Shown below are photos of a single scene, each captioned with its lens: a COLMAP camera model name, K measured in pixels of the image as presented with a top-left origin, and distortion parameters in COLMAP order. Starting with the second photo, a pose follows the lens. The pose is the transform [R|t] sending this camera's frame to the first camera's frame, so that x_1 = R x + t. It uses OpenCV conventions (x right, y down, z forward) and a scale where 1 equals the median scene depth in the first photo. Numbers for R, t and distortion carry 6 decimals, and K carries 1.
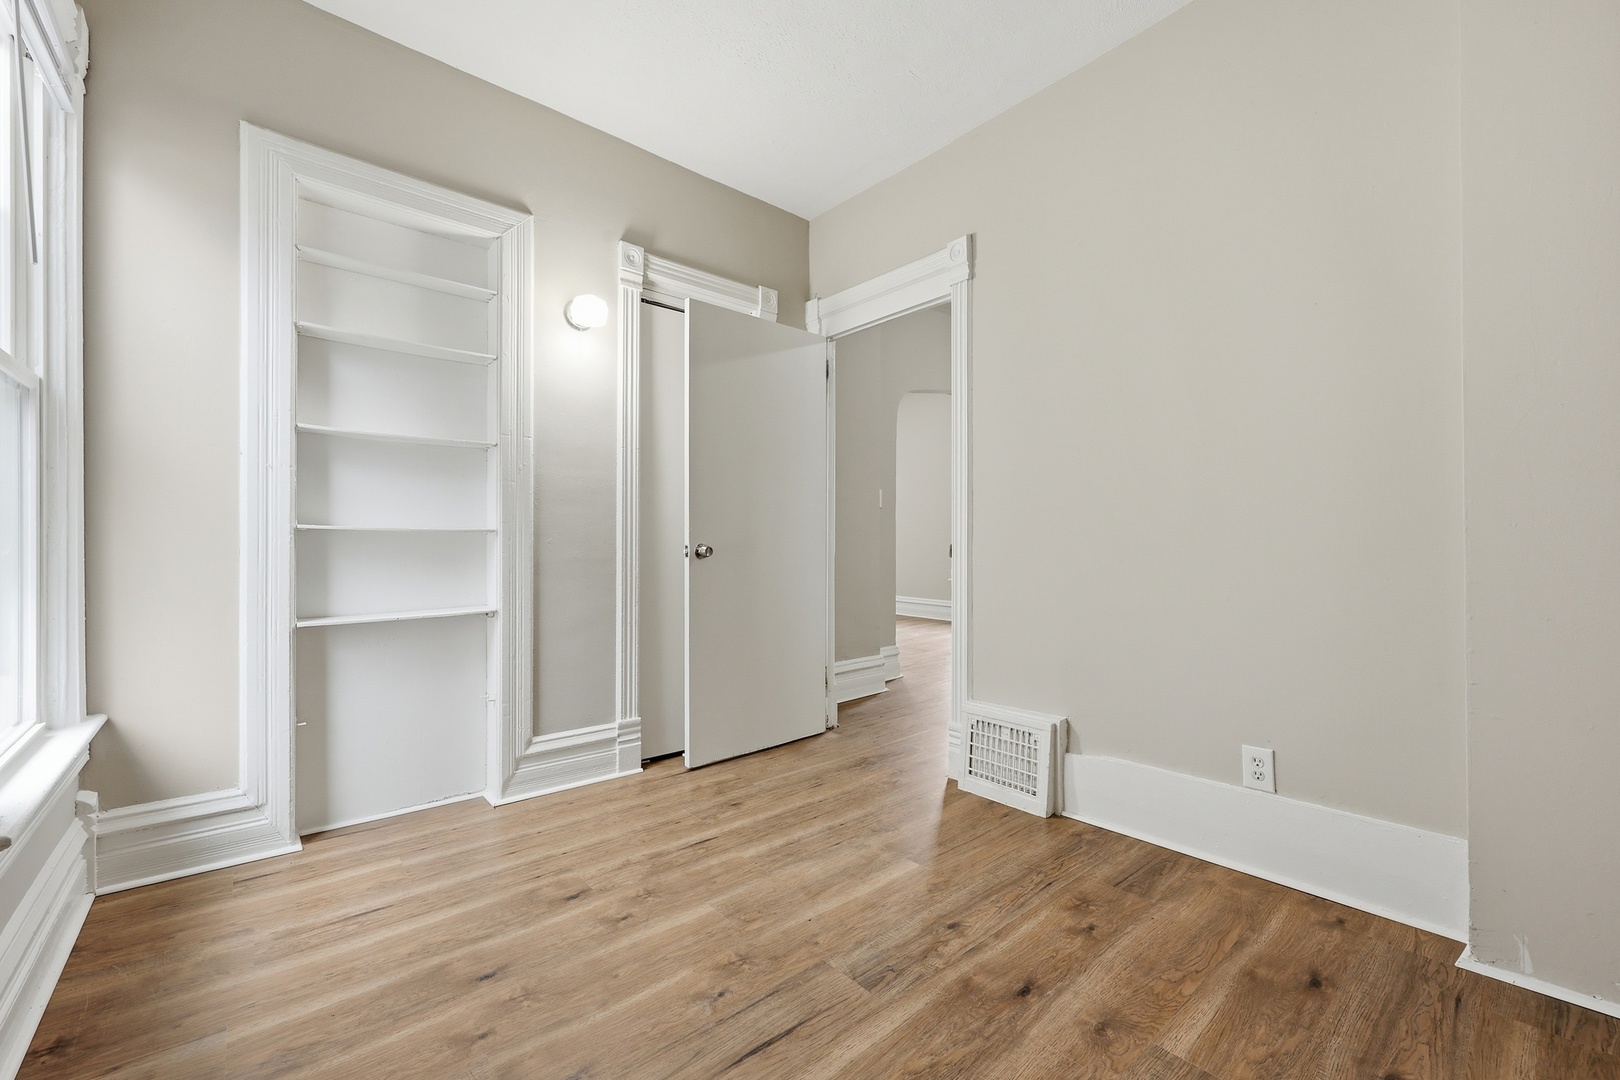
lens RADIAL K [[661.7, 0, 814.0], [0, 661.7, 540.9], [0, 0, 1]] dist [-0.006143, 0.001479]
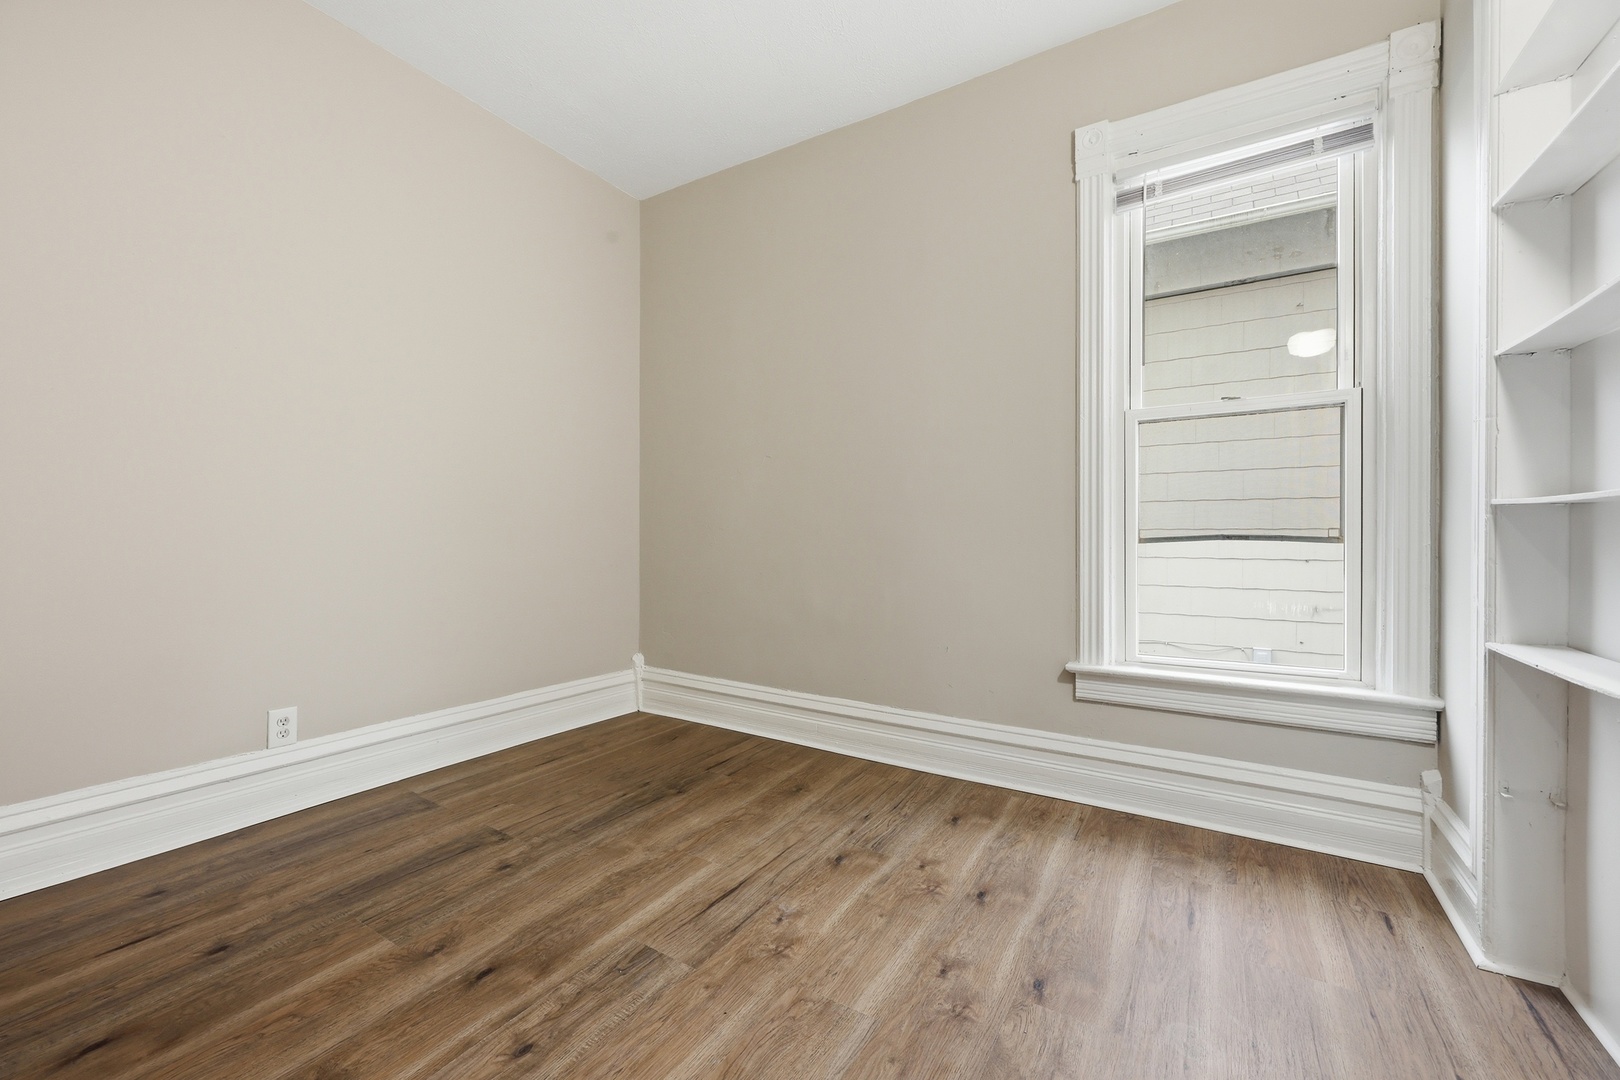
lens RADIAL K [[661.7, 0, 815.4], [0, 661.7, 538.1], [0, 0, 1]] dist [-0.006143, 0.001479]
pose [[-0.952052, -0.001029, -0.305936, 0.141510], [-0.004908, 0.999917, 0.011910, 0.012948], [0.305898, 0.012840, -0.951978, 1.972041]]
